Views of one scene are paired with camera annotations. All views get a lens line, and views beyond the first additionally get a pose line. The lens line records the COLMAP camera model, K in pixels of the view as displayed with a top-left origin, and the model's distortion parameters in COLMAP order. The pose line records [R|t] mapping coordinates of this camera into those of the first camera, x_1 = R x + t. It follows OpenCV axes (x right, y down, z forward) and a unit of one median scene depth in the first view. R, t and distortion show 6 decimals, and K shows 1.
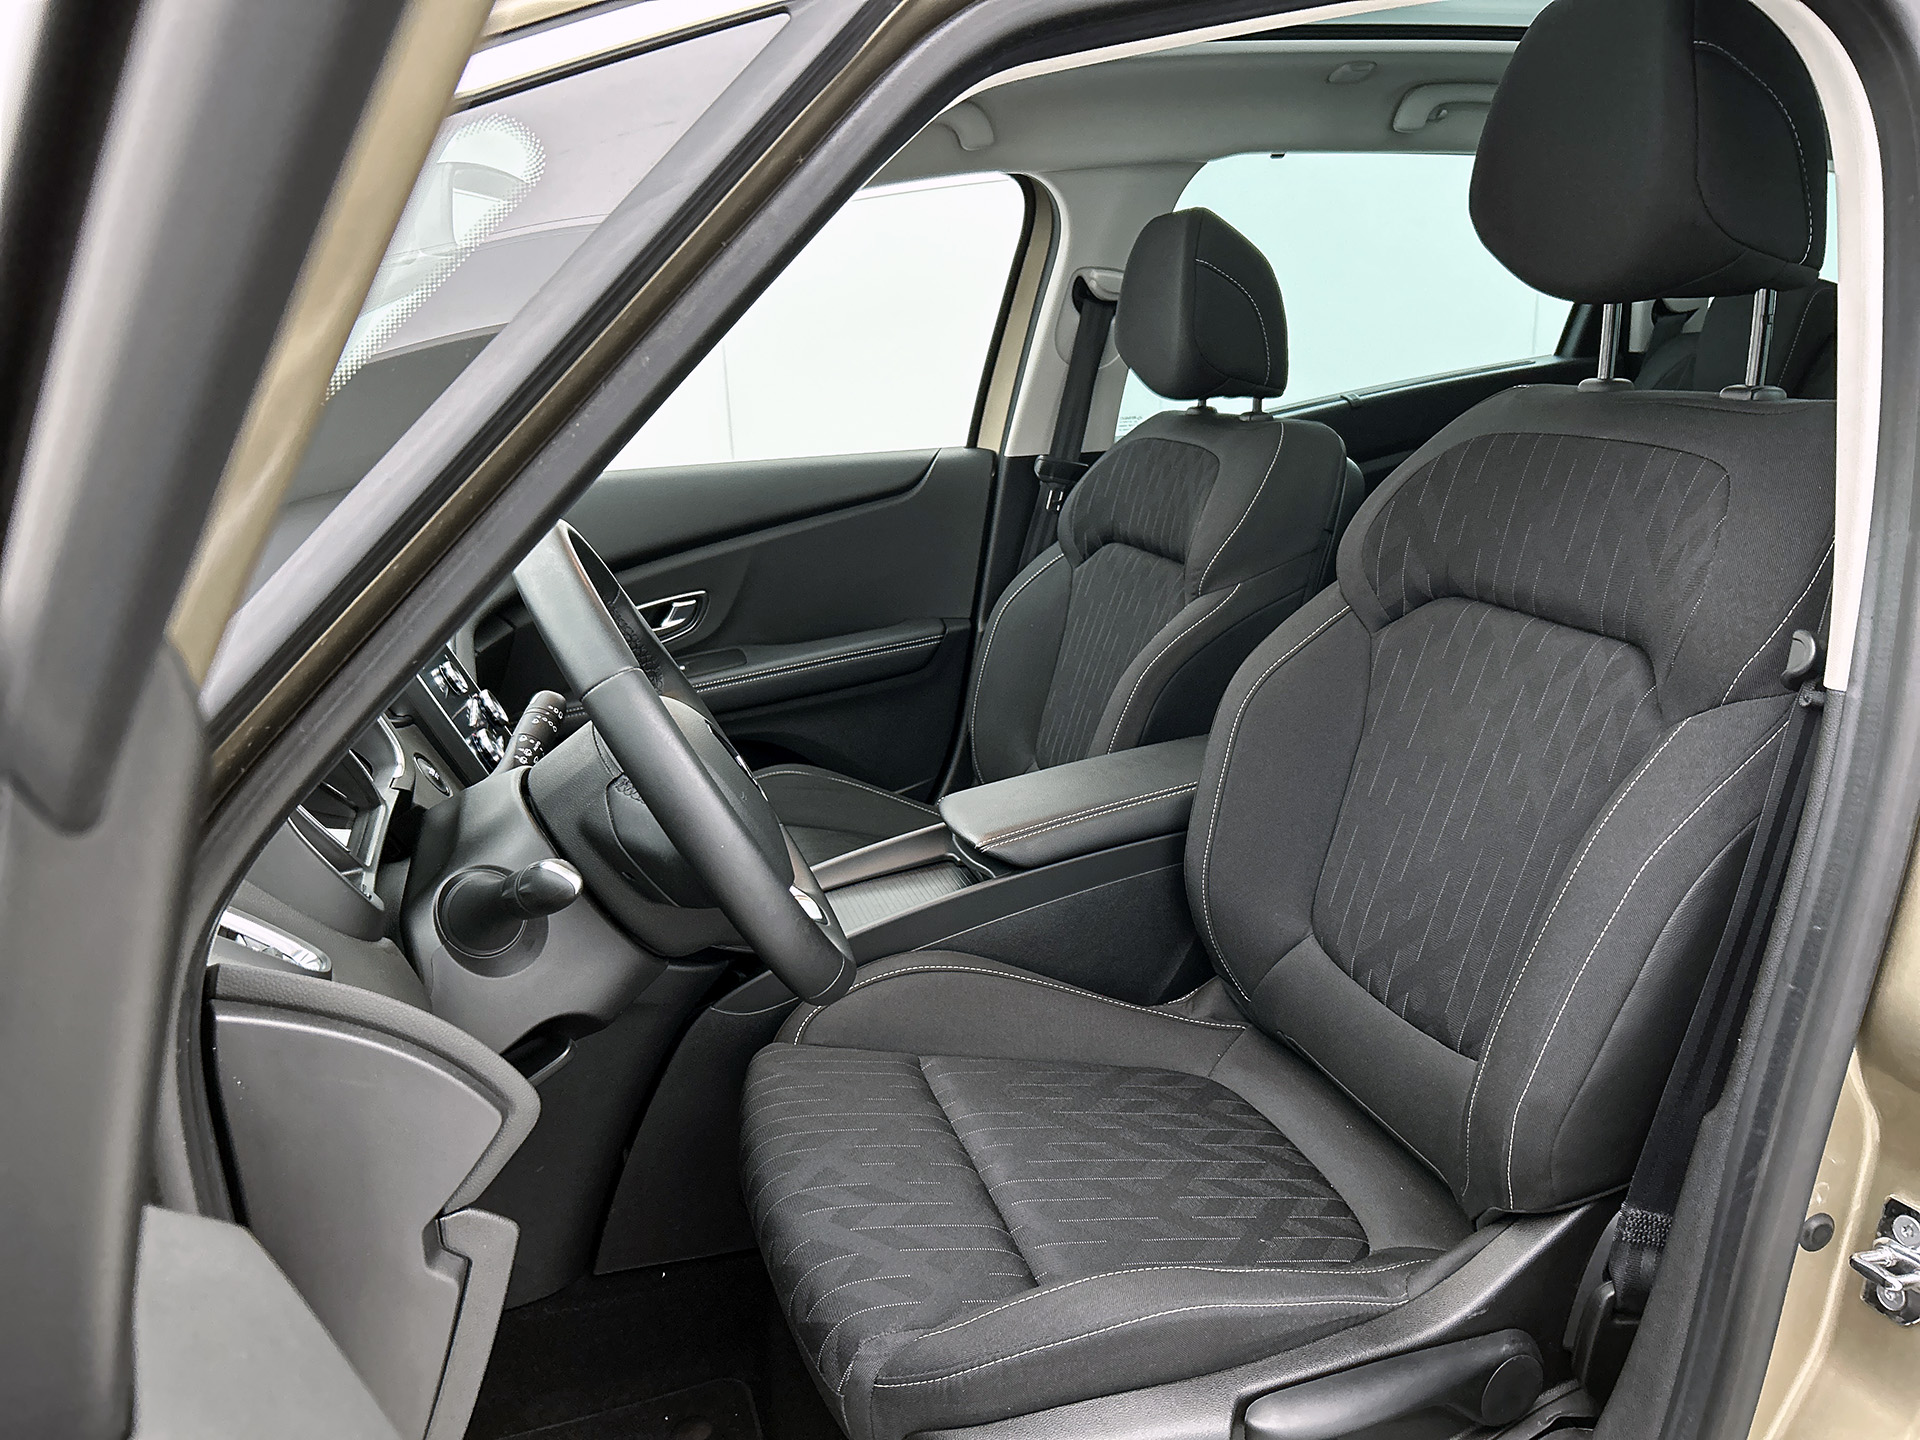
lens RADIAL K [[1413.8, 0, 960.0], [0, 1413.8, 720.0], [0, 0, 1]] dist [0.005075, 0.000271]
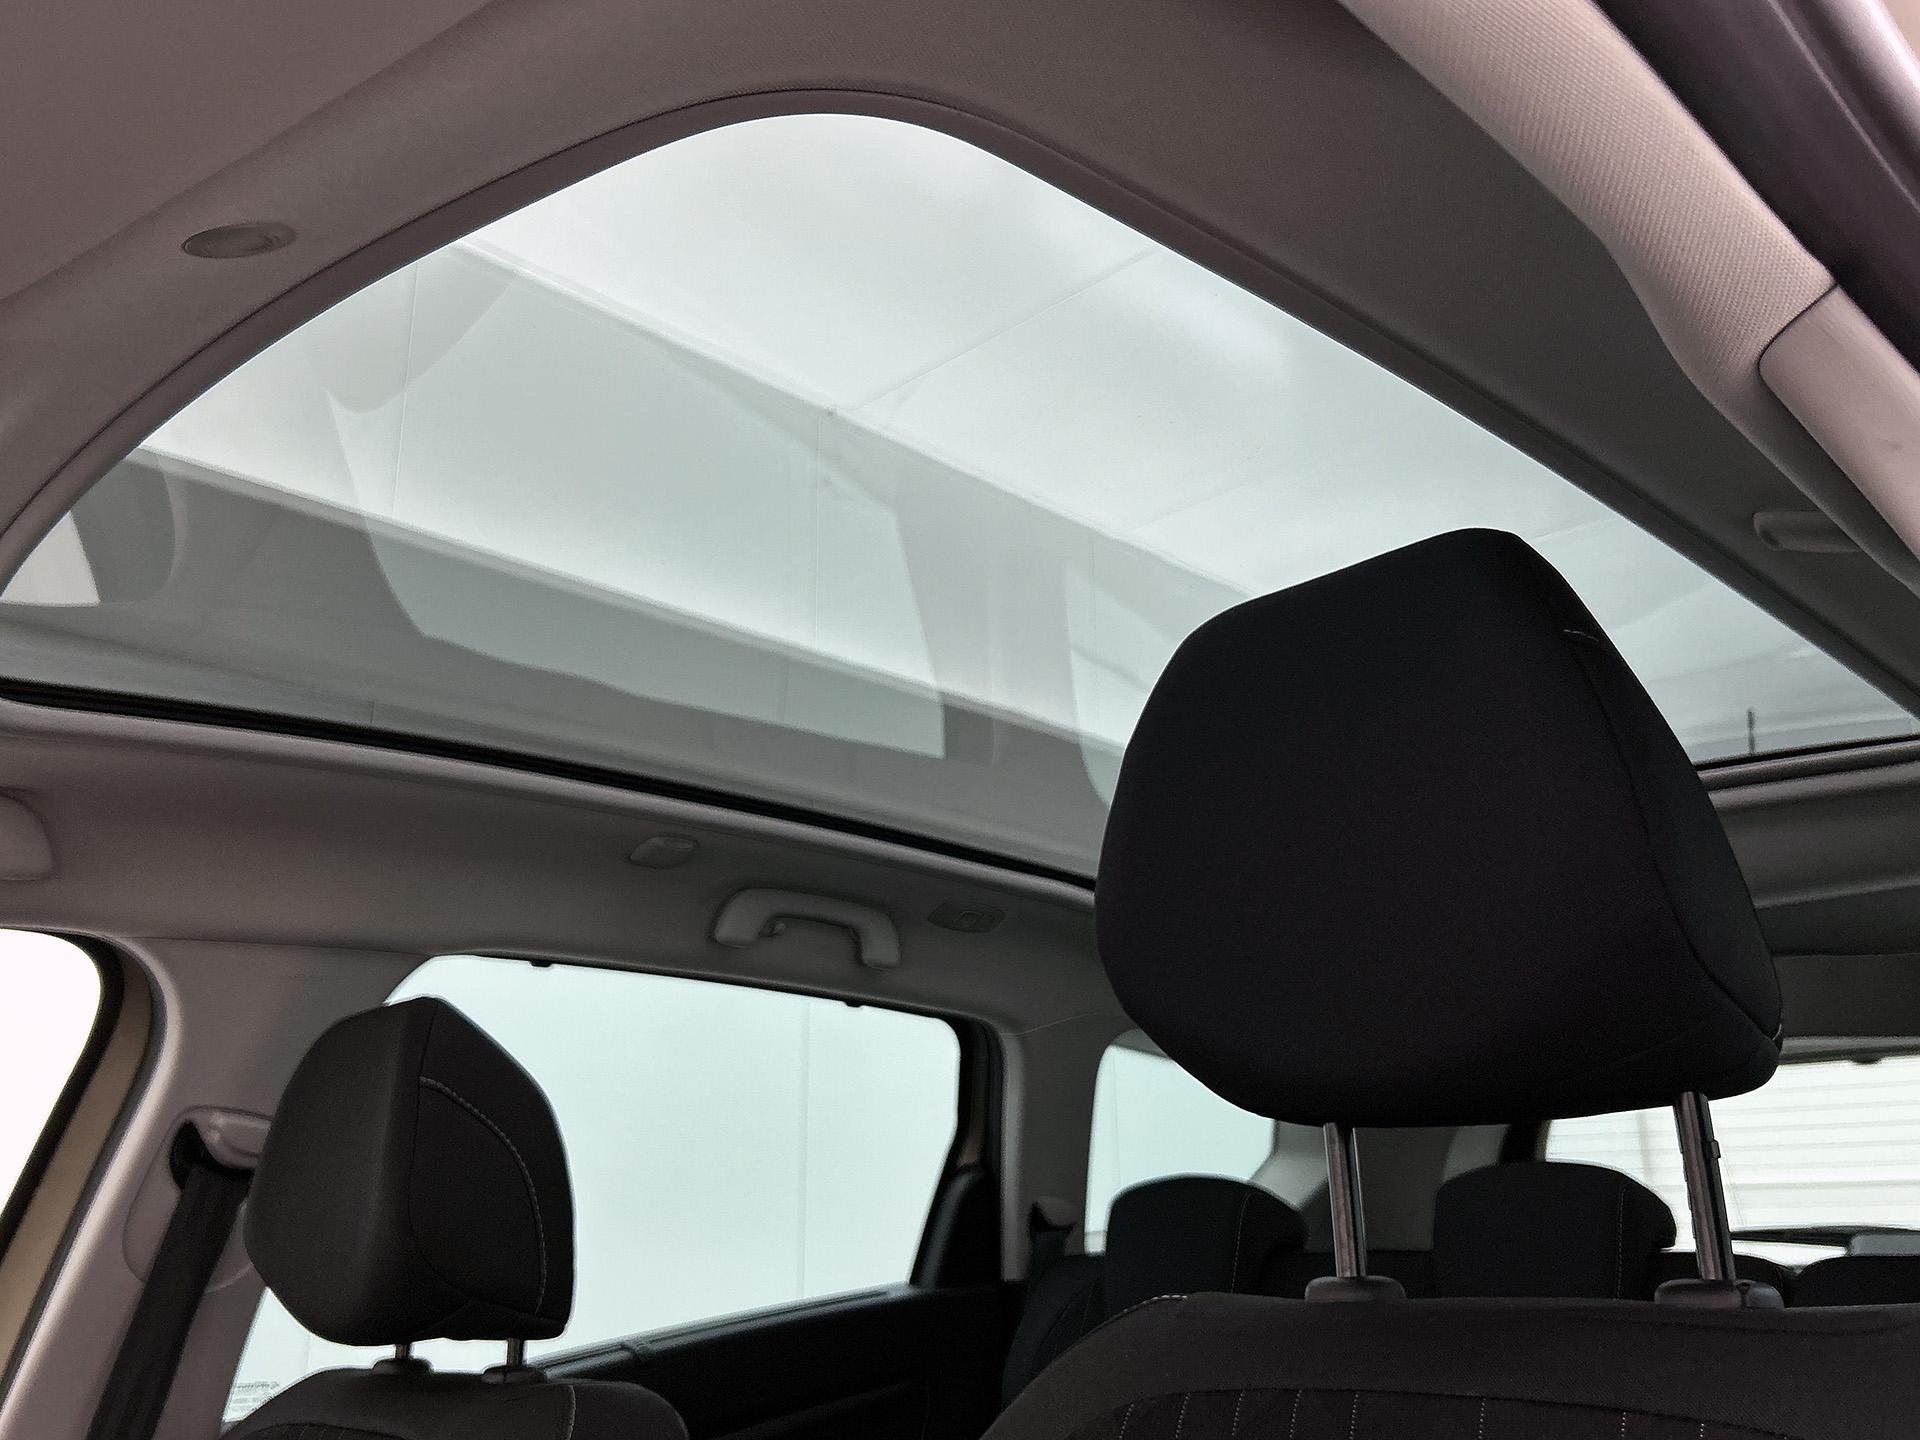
lens RADIAL K [[1642.5, 0, 959.1], [0, 1642.5, 777.2], [0, 0, 1]] dist [0.019593, 0.009290]
pose [[0.873663, 0.158915, 0.459846, 0.029198], [0.112507, 0.853547, -0.508723, -0.063575], [-0.473344, 0.496189, 0.727834, 0.318201]]
